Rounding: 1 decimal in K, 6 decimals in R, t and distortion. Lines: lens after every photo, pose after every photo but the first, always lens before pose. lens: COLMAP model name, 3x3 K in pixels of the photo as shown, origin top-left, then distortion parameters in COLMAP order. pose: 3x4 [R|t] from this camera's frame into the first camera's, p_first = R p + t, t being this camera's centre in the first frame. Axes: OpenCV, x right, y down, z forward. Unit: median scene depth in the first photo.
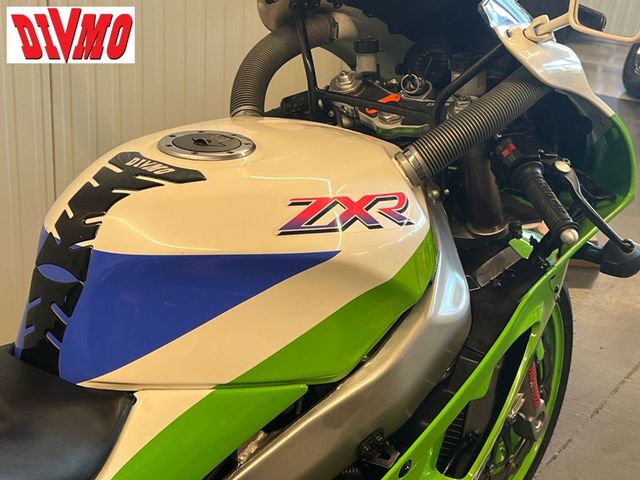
lens RADIAL K [[1188.5, 0, 320.0], [0, 1188.5, 240.0], [0, 0, 1]] dist [0.168634, -0.314674]
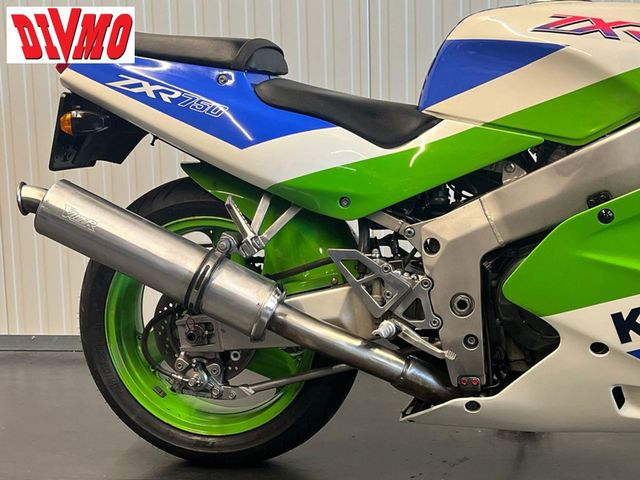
lens RADIAL K [[1055.8, 0, 320.0], [0, 1055.8, 240.0], [0, 0, 1]] dist [0.245989, -0.940078]
pose [[0.422693, 0.072345, -0.903381, 1.106869], [-0.300656, 0.951551, -0.064474, 0.419023], [0.854948, 0.298860, 0.423965, 0.224350]]
